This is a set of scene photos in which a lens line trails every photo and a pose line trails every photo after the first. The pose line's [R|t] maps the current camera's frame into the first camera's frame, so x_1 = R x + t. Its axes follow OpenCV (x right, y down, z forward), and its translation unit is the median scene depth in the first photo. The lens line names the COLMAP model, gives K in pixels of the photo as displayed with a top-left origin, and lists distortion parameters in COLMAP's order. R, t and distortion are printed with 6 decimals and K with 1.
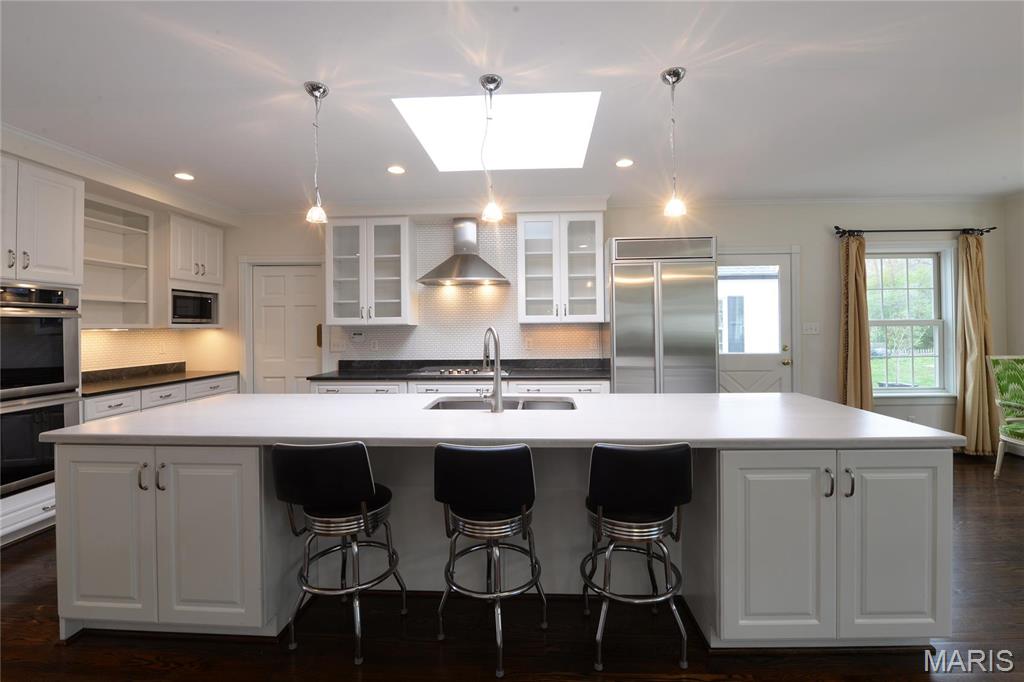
lens RADIAL K [[435.6, 0, 523.4], [0, 435.6, 323.2], [0, 0, 1]] dist [-0.019822, -0.000427]
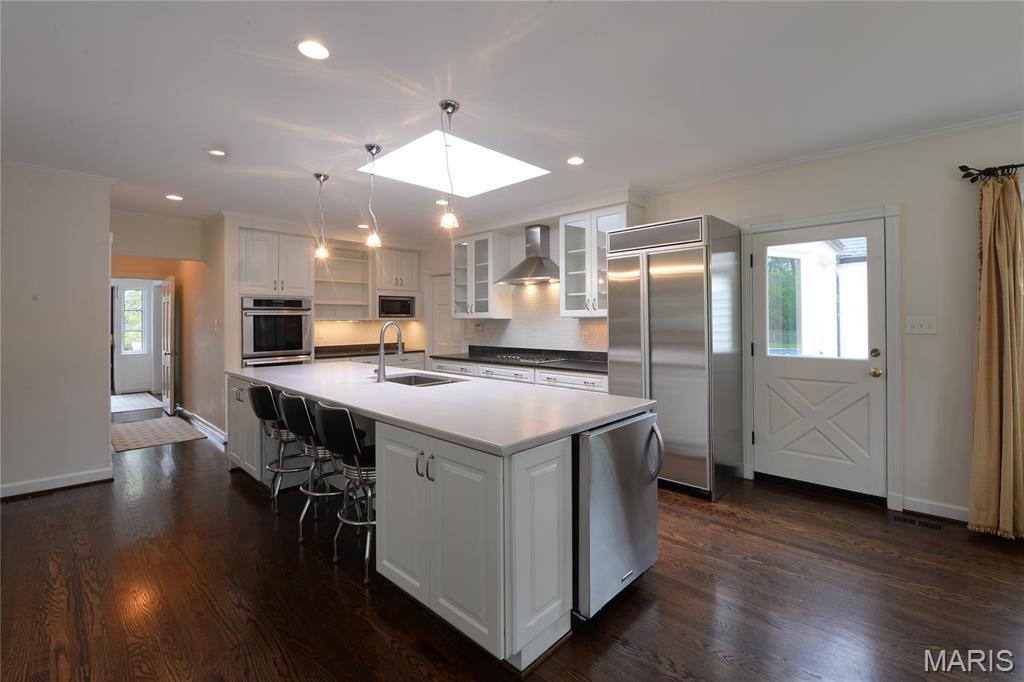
lens RADIAL K [[442.8, 0, 558.6], [0, 442.8, 317.4], [0, 0, 1]] dist [-0.022037, -0.000427]
pose [[0.786644, 0.001099, -0.617406, 0.658781], [0.003747, 0.999971, 0.006554, -0.007088], [0.617396, -0.007469, 0.786617, 0.123413]]
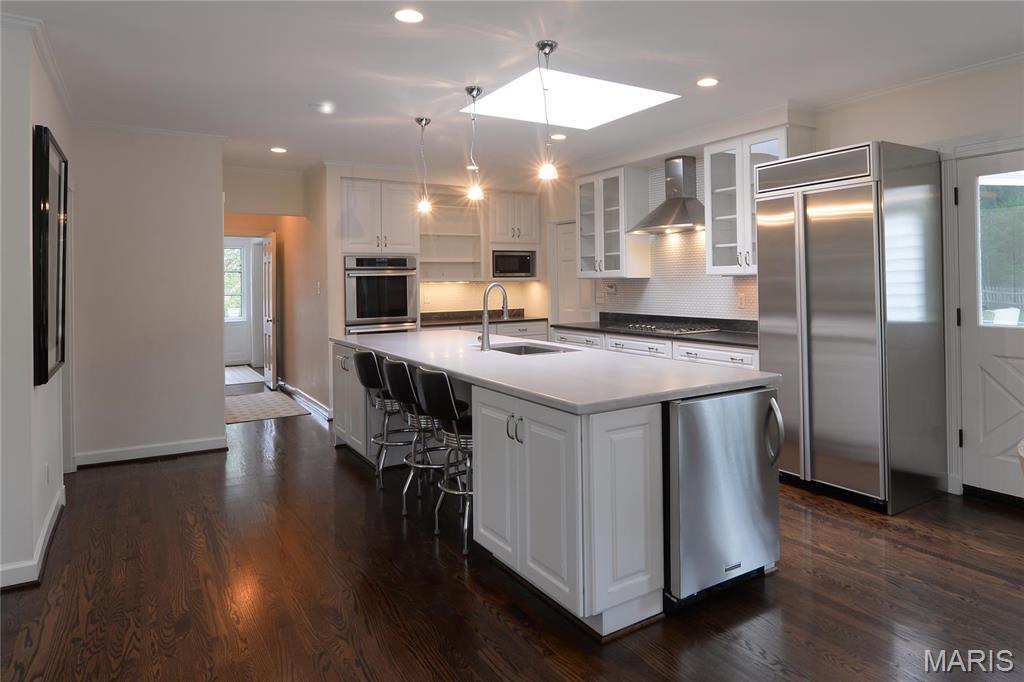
lens RADIAL K [[647.0, 0, 590.9], [0, 647.0, 275.5], [0, 0, 1]] dist [-0.023854, 0.000261]
pose [[0.605391, -0.005030, -0.795912, 0.838283], [0.015410, 0.999867, 0.005402, -0.010214], [0.795779, -0.015536, 0.605388, 0.060798]]
